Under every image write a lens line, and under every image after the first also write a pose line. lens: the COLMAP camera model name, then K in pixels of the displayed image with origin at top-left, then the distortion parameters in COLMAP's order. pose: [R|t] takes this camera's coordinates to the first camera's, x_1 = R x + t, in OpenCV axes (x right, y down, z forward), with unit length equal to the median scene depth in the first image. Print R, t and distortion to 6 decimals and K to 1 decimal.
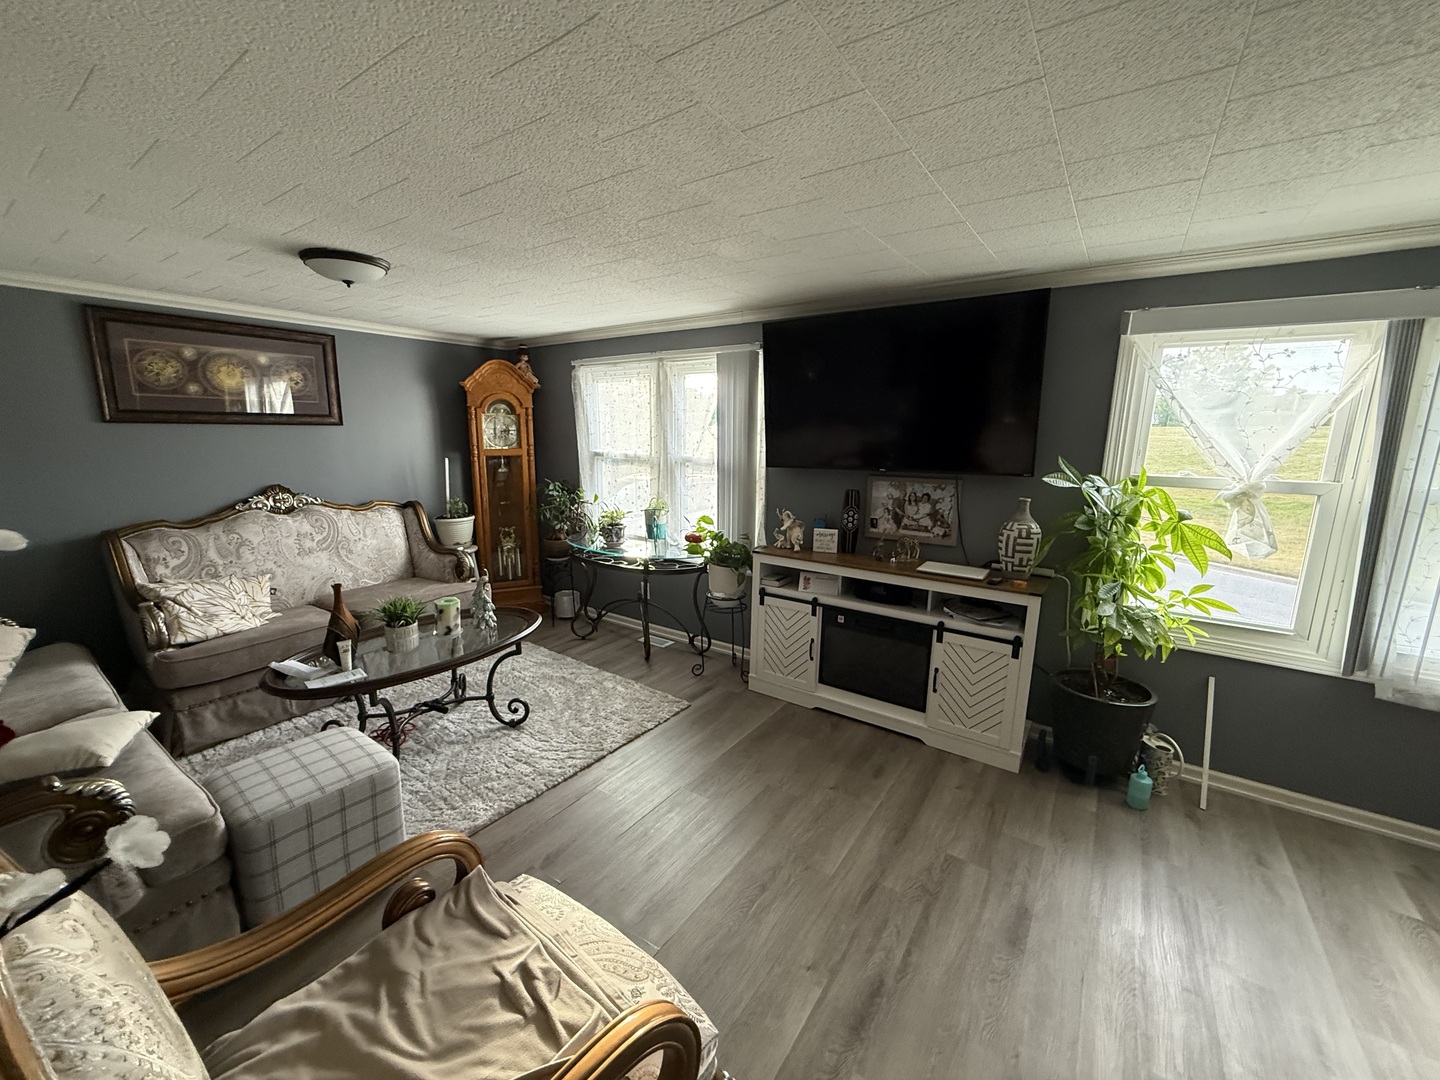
lens RADIAL K [[575.4, 0, 715.3], [0, 575.4, 540.9], [0, 0, 1]] dist [-0.000733, 0.000254]
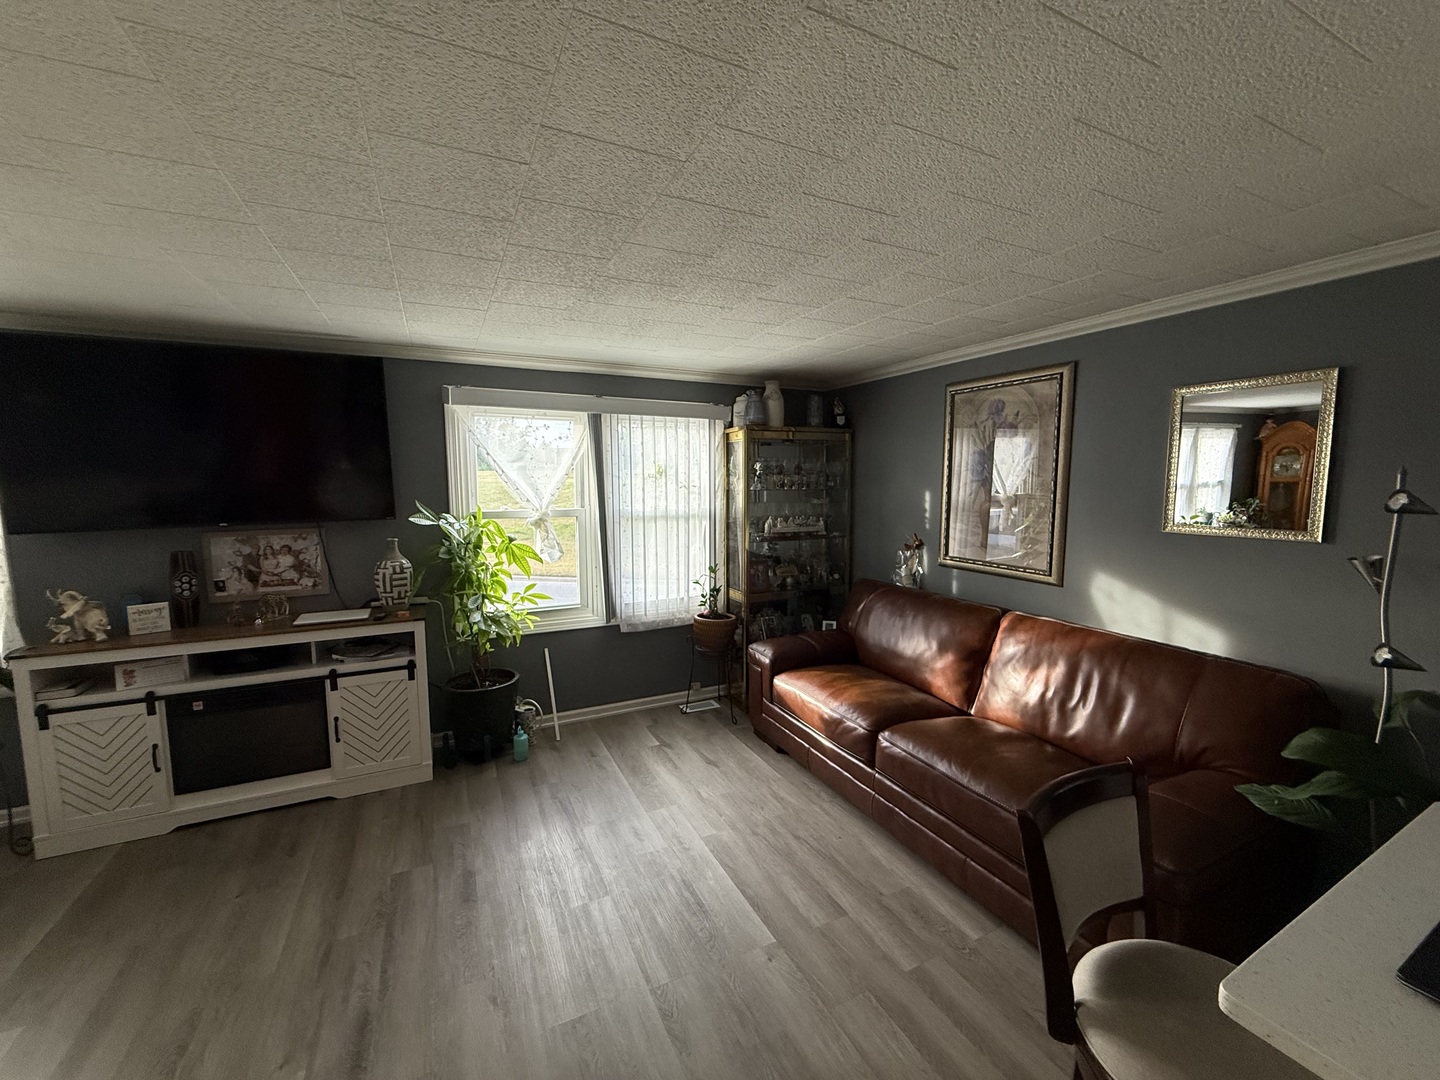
lens RADIAL K [[575.4, 0, 715.3], [0, 575.4, 540.9], [0, 0, 1]] dist [-0.000733, 0.000254]
pose [[0.489714, -0.108364, 0.865123, -0.123163], [0.172700, 0.984642, 0.025575, 0.010529], [-0.854608, 0.136882, 0.500908, -0.098188]]
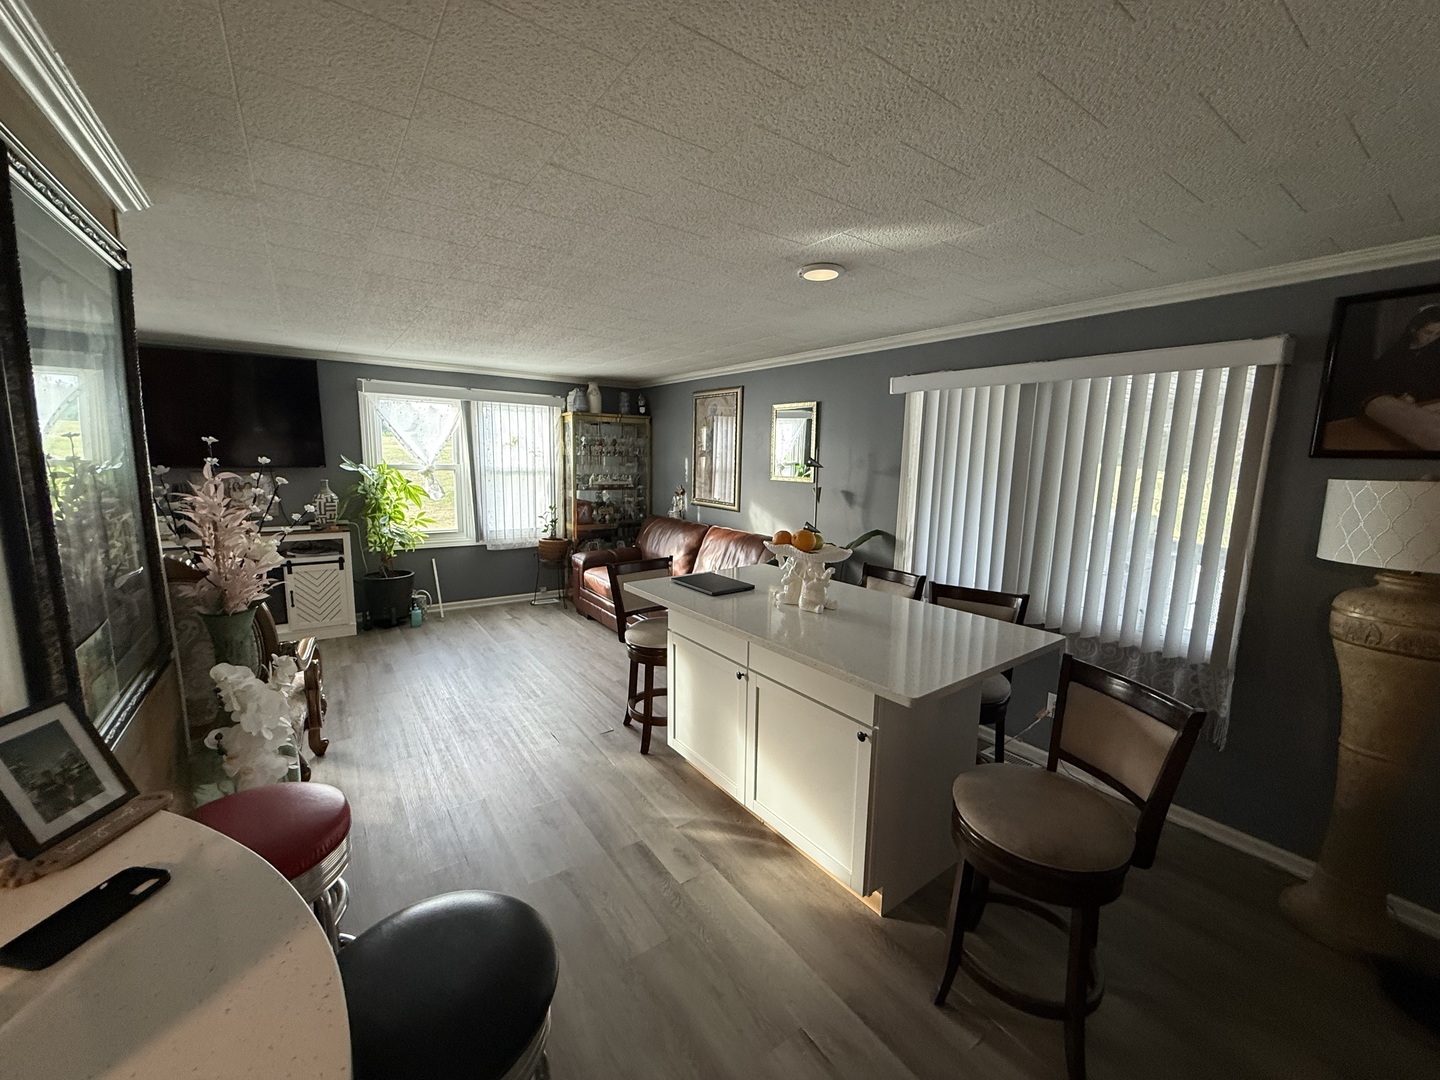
lens RADIAL K [[575.4, 0, 715.3], [0, 575.4, 540.9], [0, 0, 1]] dist [-0.000733, 0.000254]
pose [[0.341867, -0.146298, 0.928291, -0.676894], [0.158129, 0.982678, 0.096634, 0.122949], [-0.926349, 0.113753, 0.359080, -0.668497]]
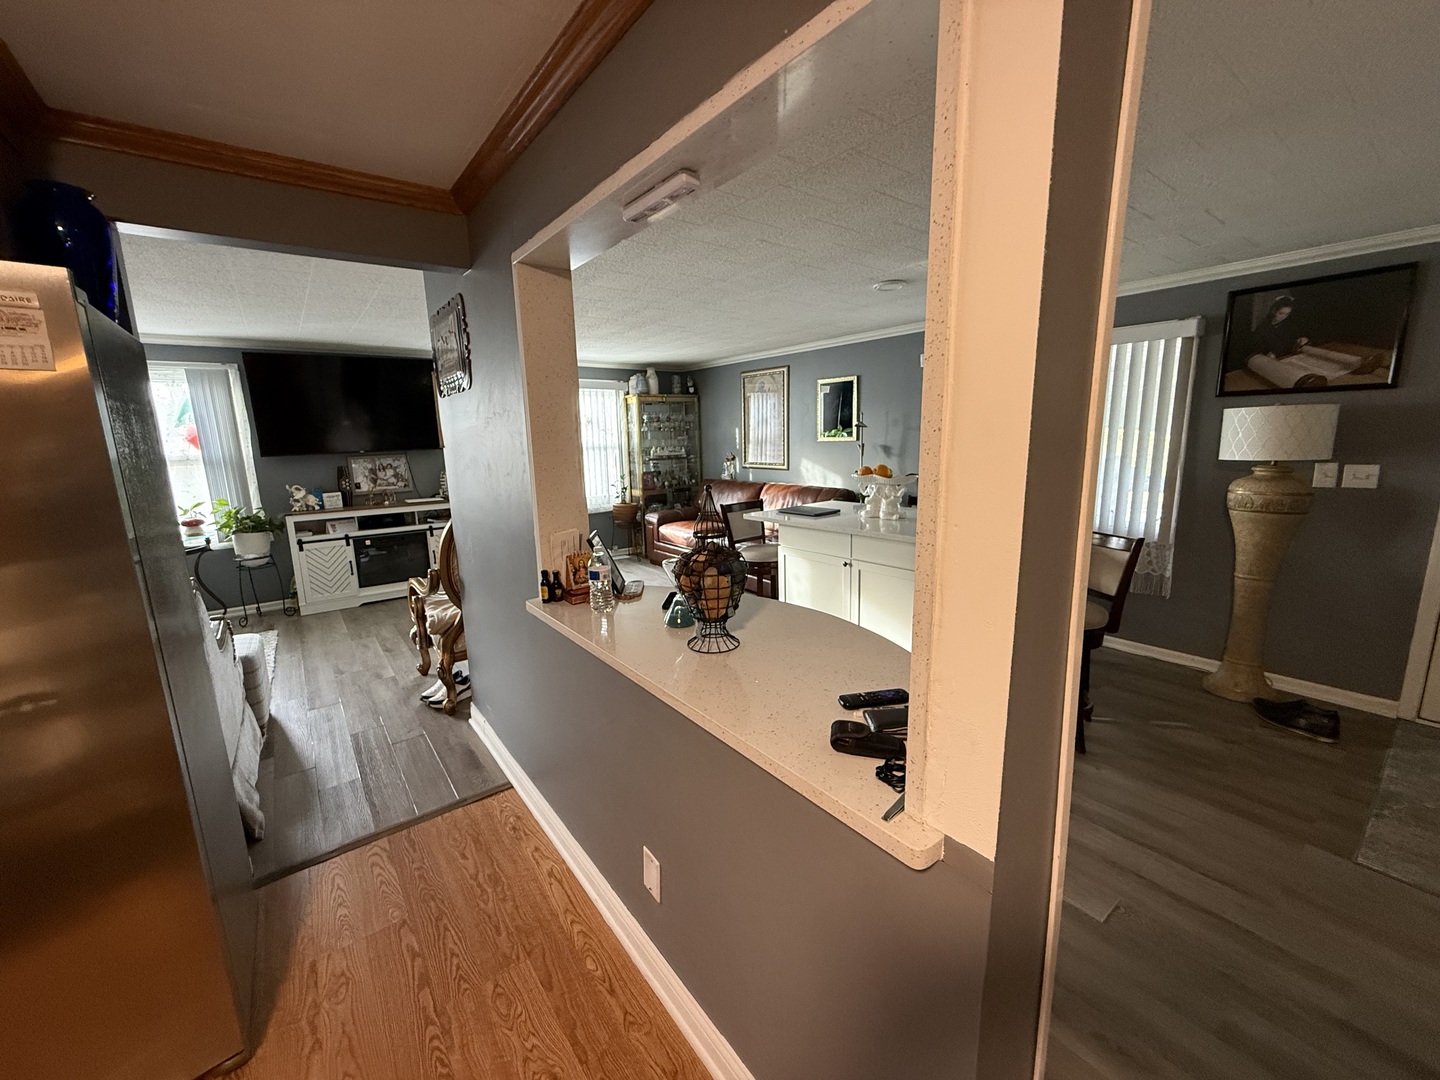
lens RADIAL K [[575.4, 0, 715.3], [0, 575.4, 540.9], [0, 0, 1]] dist [-0.000733, 0.000254]
pose [[0.309173, -0.193481, 0.931116, -1.142492], [0.205202, 0.969594, 0.133340, 0.131845], [-0.928603, 0.149842, 0.339475, -0.545591]]
